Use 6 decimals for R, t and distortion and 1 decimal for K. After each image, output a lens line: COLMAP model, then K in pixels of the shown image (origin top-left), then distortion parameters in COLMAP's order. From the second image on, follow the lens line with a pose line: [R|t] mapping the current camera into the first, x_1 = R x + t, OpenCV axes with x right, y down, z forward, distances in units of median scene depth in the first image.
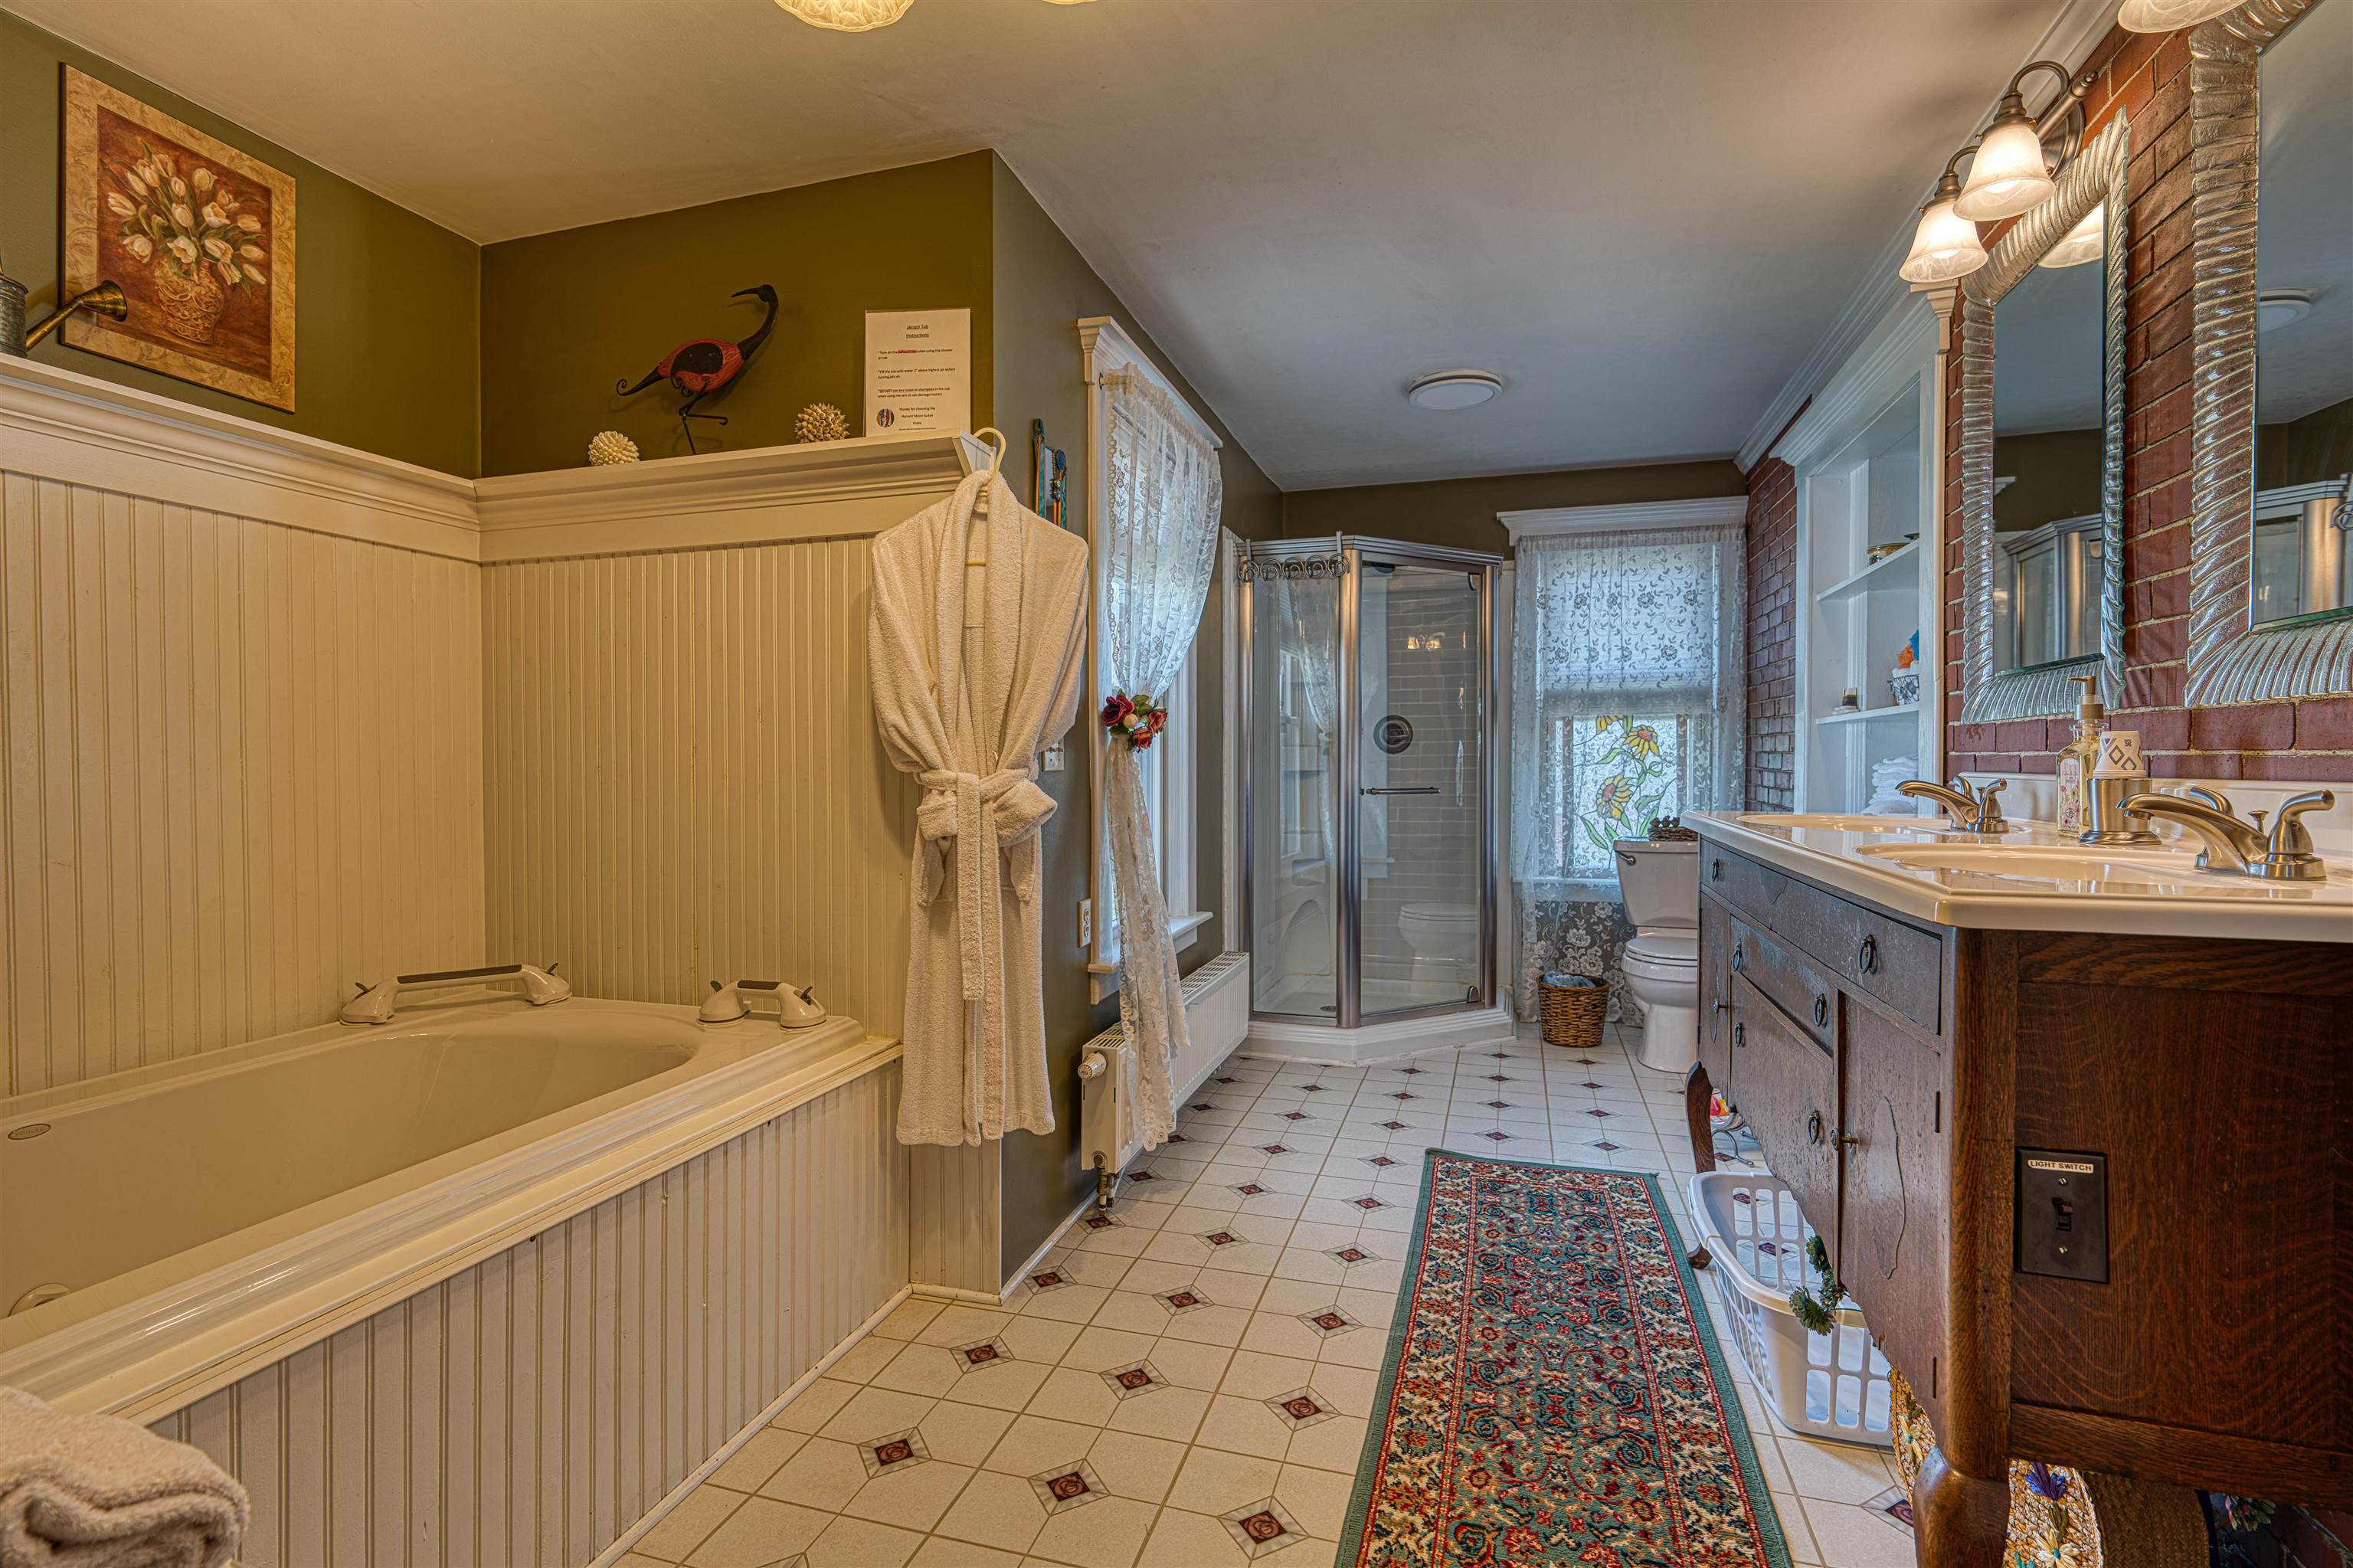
lens RADIAL K [[1082.3, 0, 1180.3], [0, 1082.3, 774.6], [0, 0, 1]] dist [-0.004875, 0.000620]
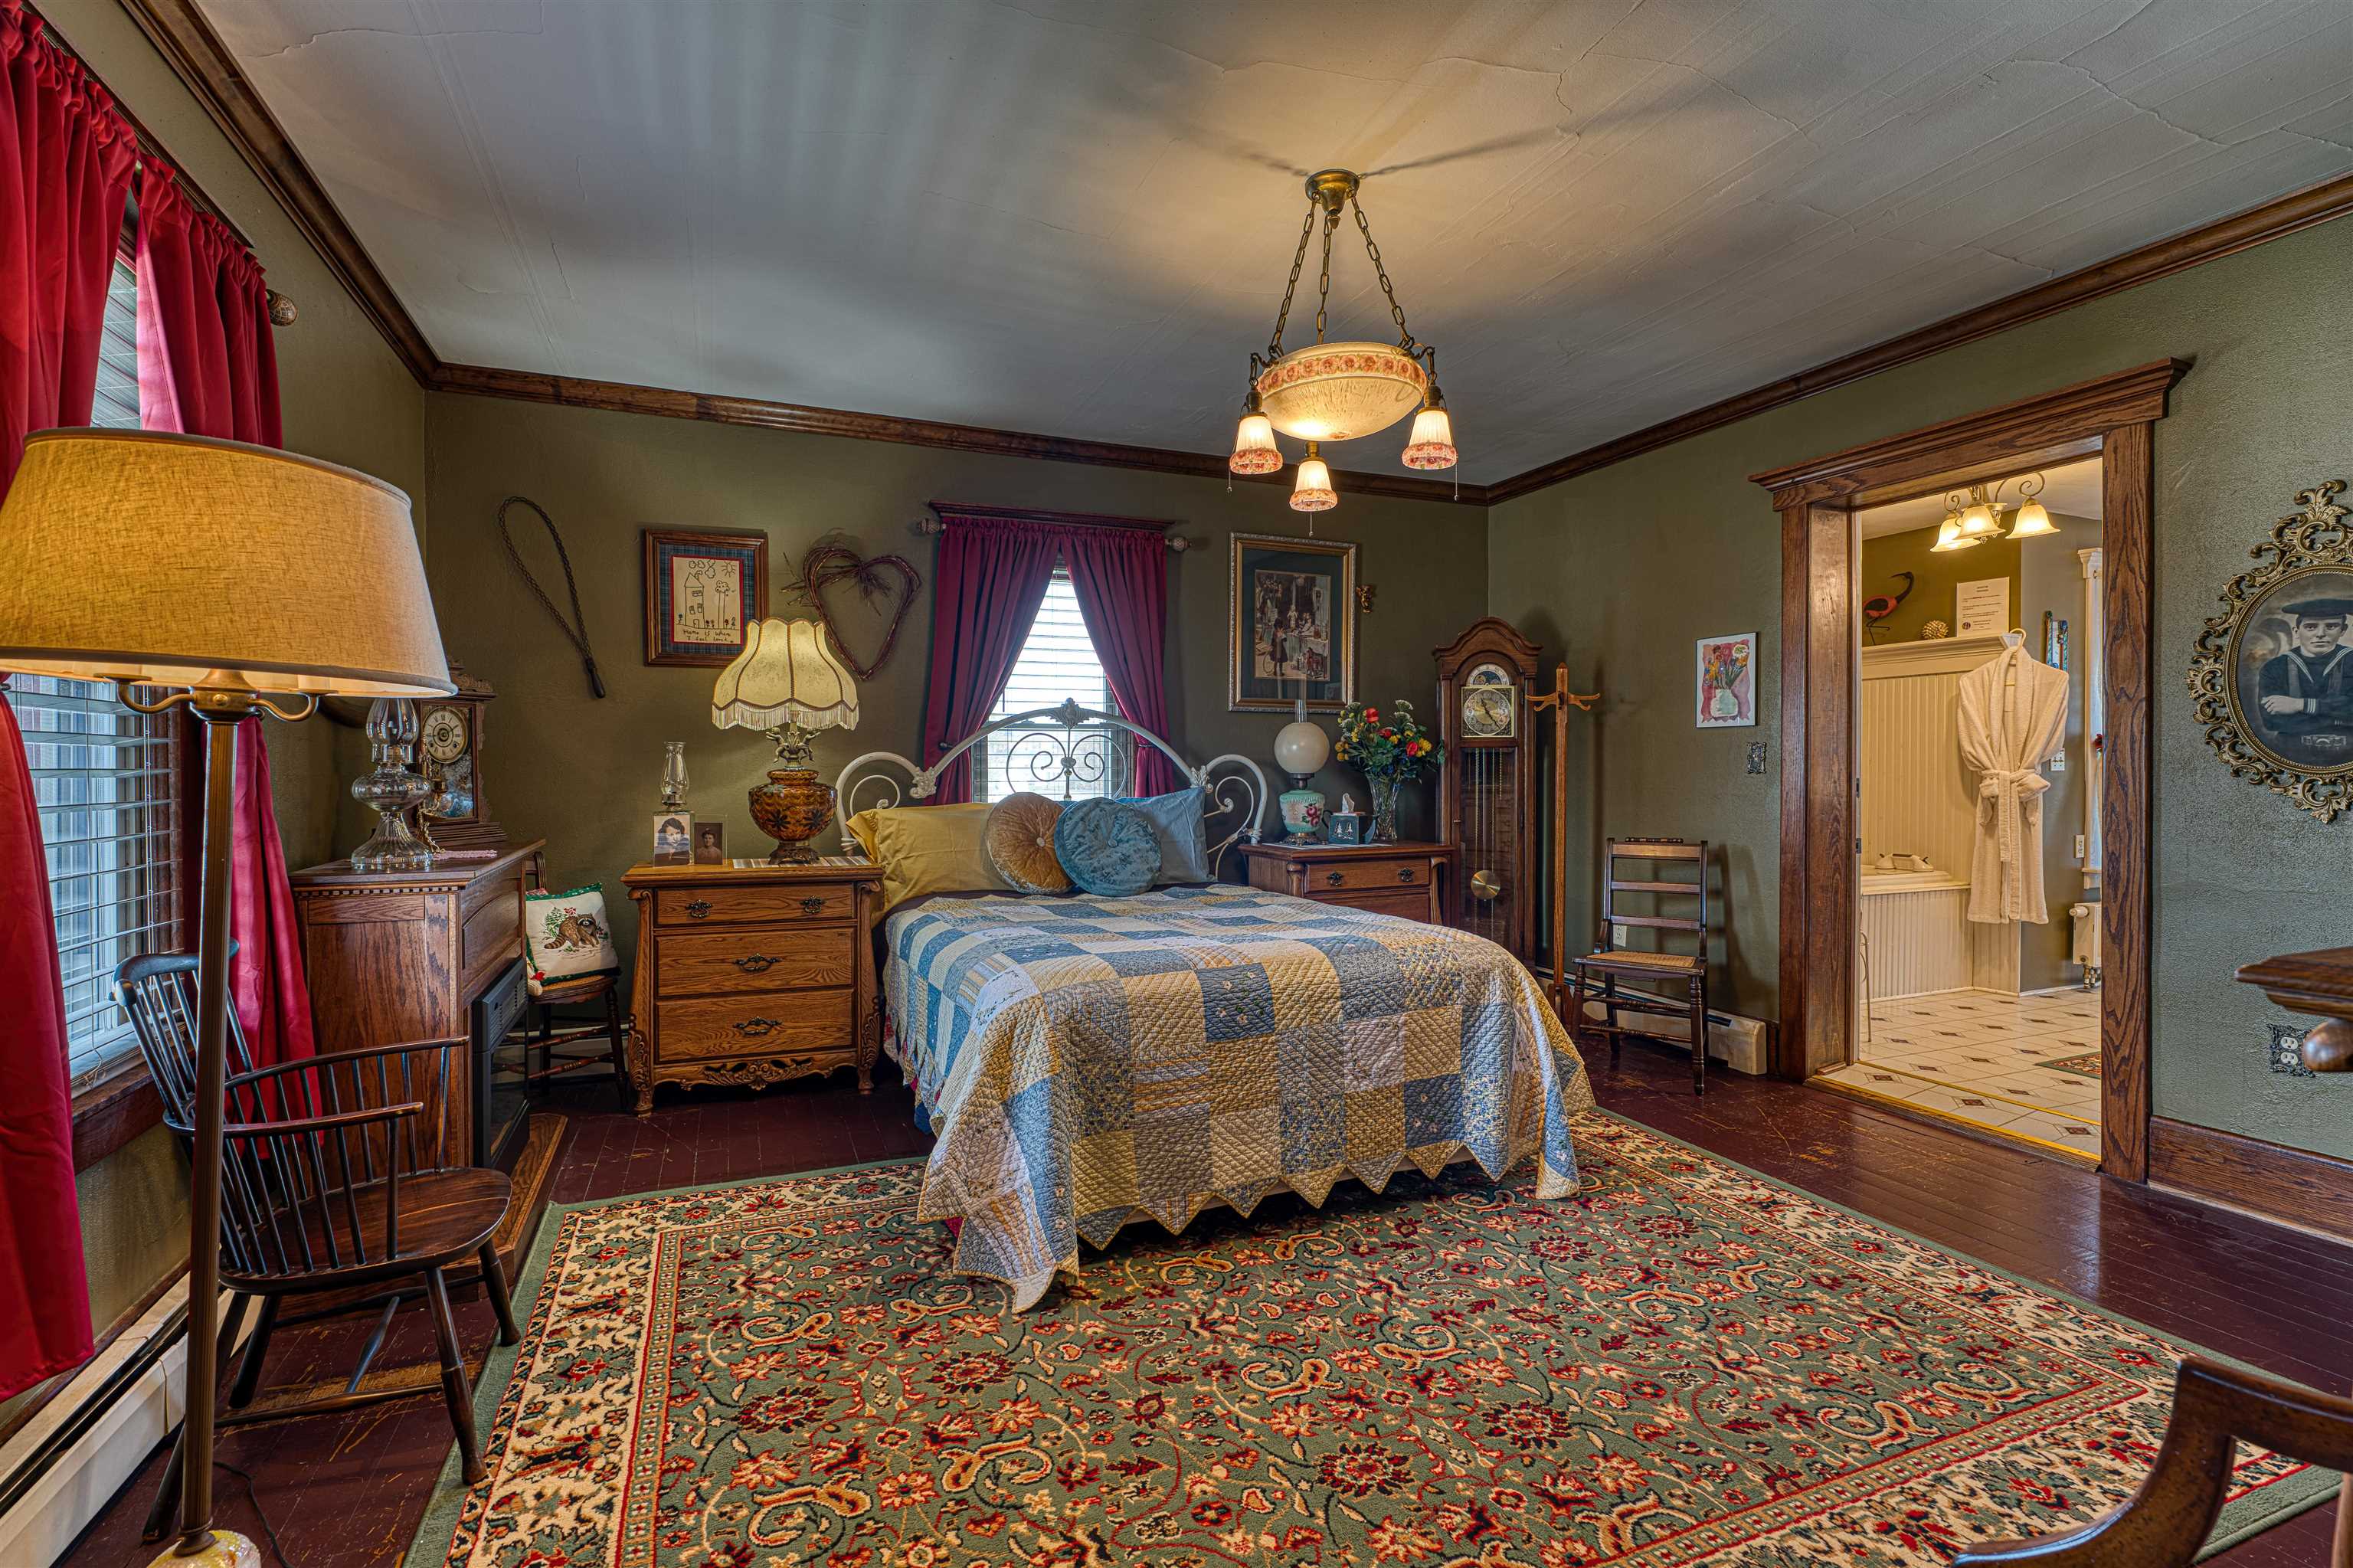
lens RADIAL K [[1082.3, 0, 1176.2], [0, 1082.3, 781.5], [0, 0, 1]] dist [-0.004875, 0.000620]
pose [[0.635254, 0.011172, -0.772223, 0.485257], [-0.010301, 0.999929, 0.005993, 0.026308], [0.772235, 0.004147, 0.635324, -1.944226]]
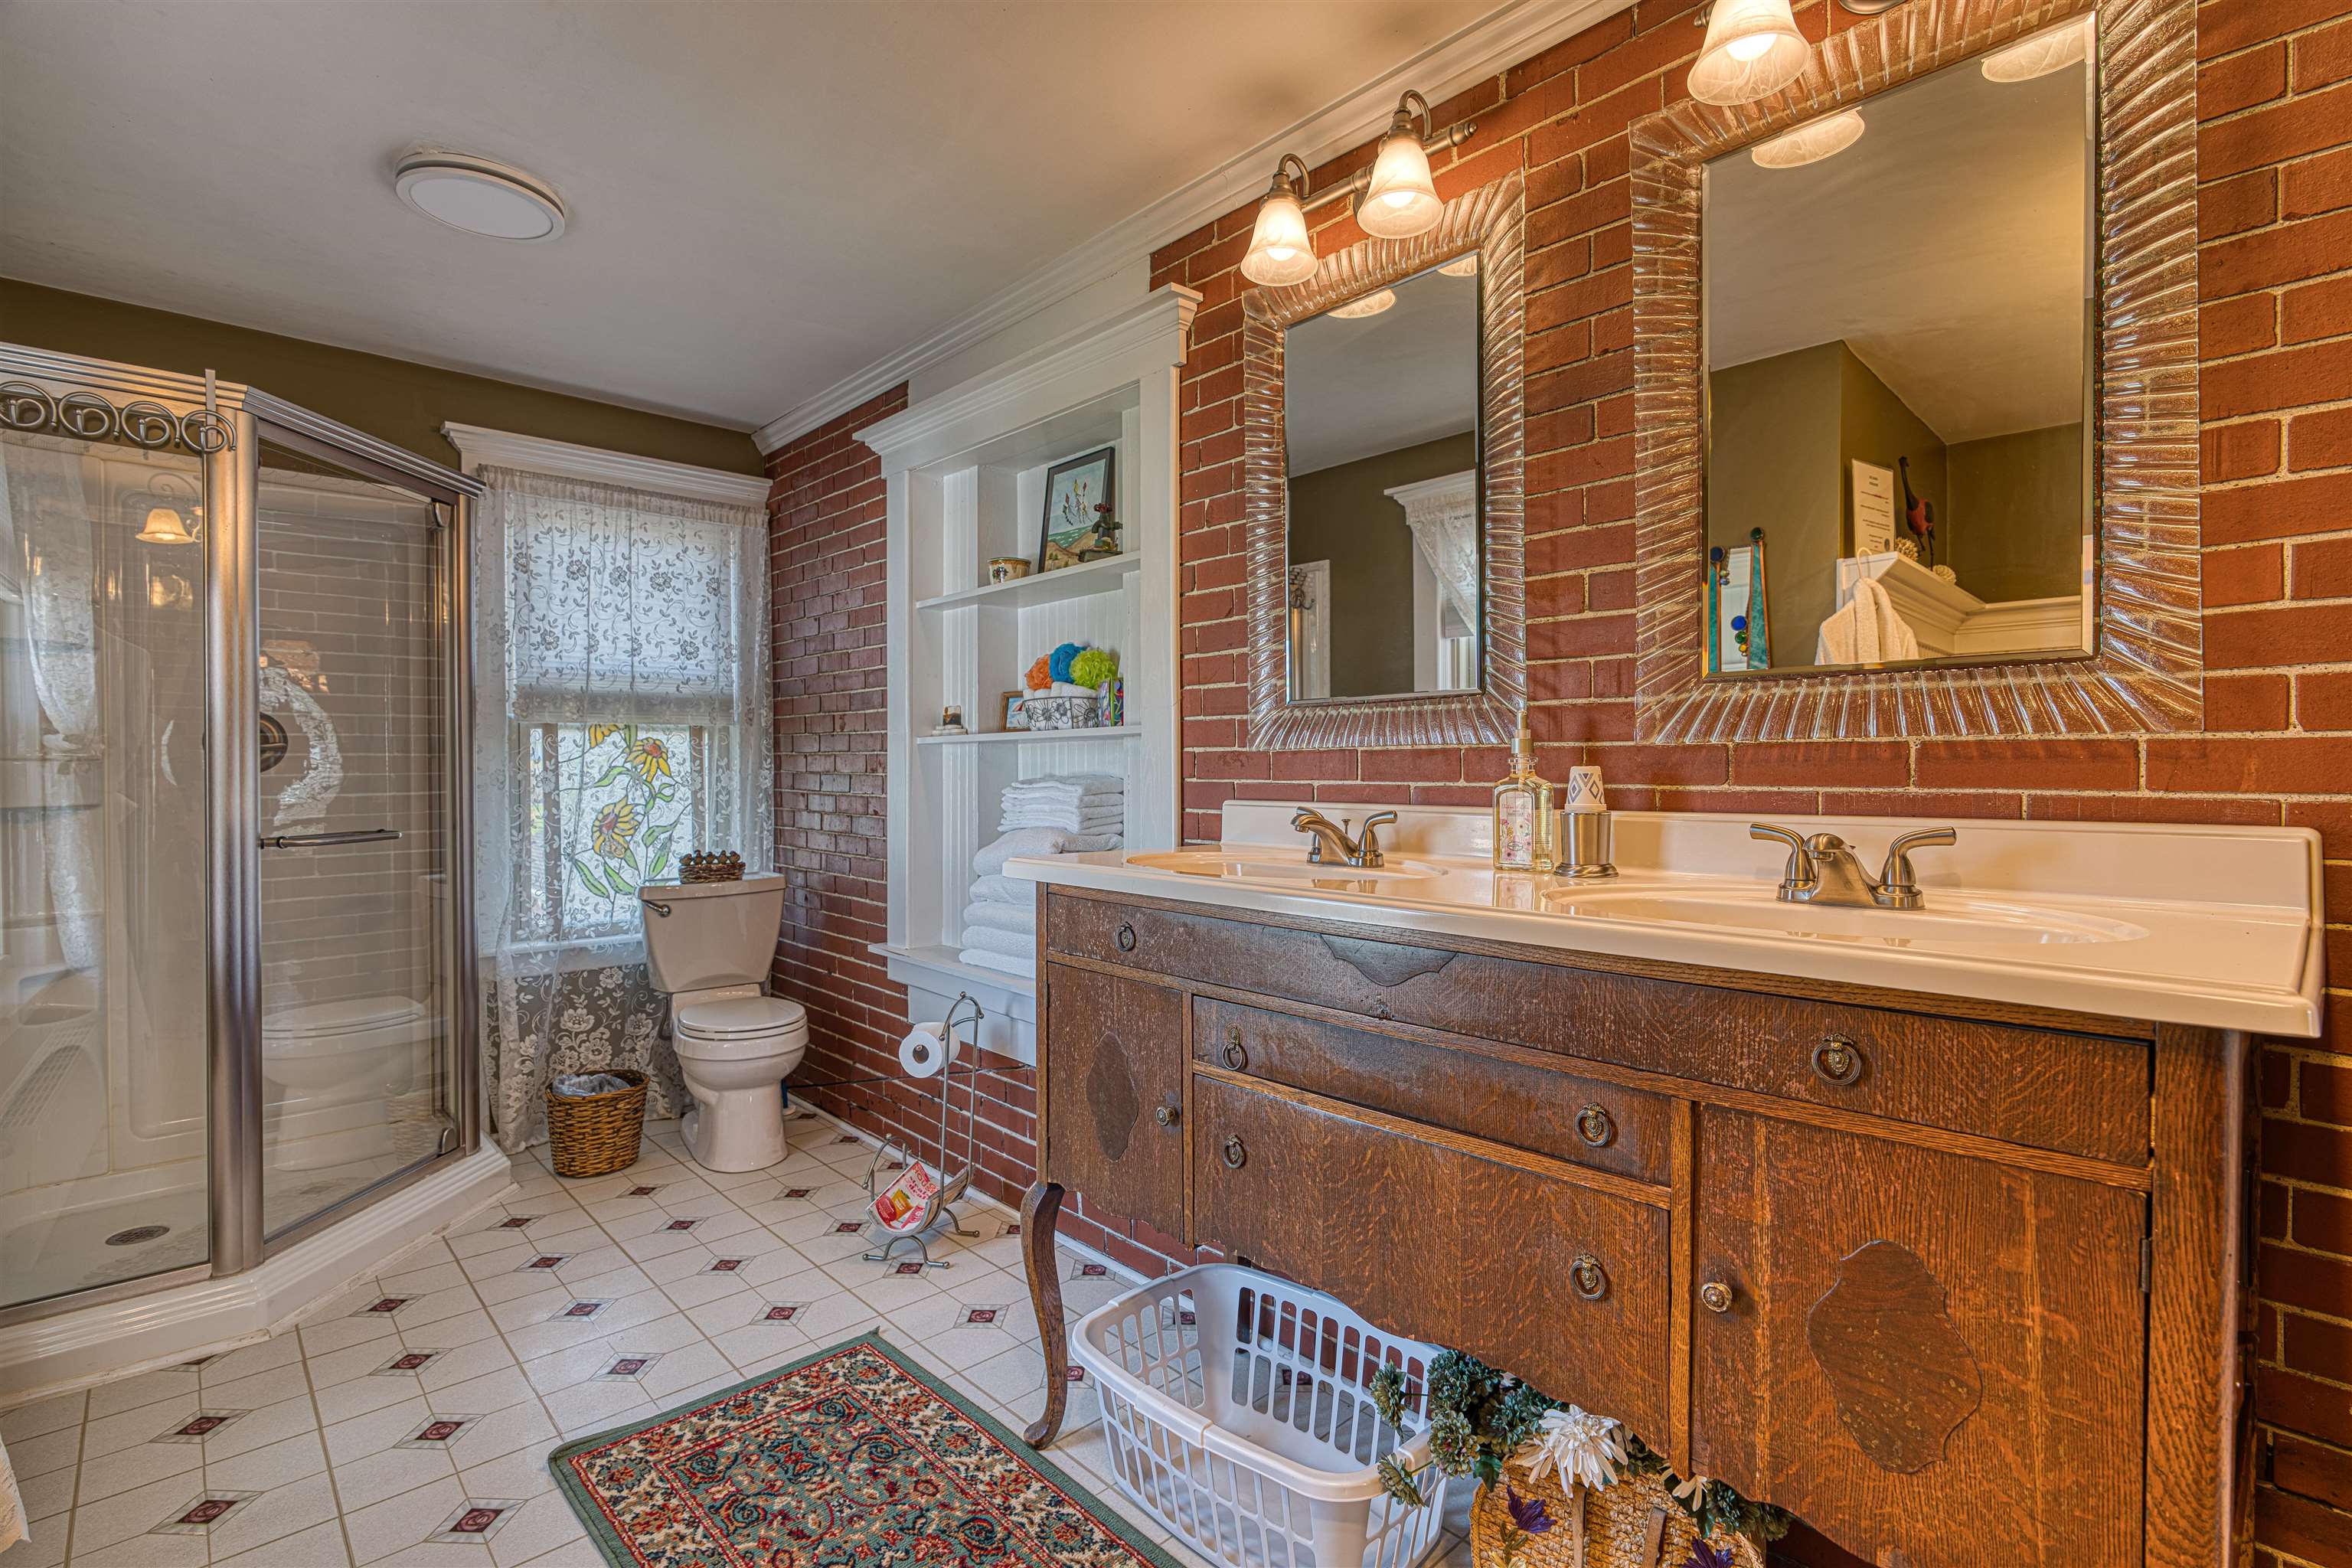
lens RADIAL K [[1081.8, 0, 1172.3], [0, 1081.8, 780.4], [0, 0, 1]] dist [-0.004875, 0.000620]
pose [[0.500734, -0.009222, 0.865552, -0.074264], [0.013449, 0.999905, 0.002873, -0.012040], [-0.865497, 0.010202, 0.500811, 0.282082]]
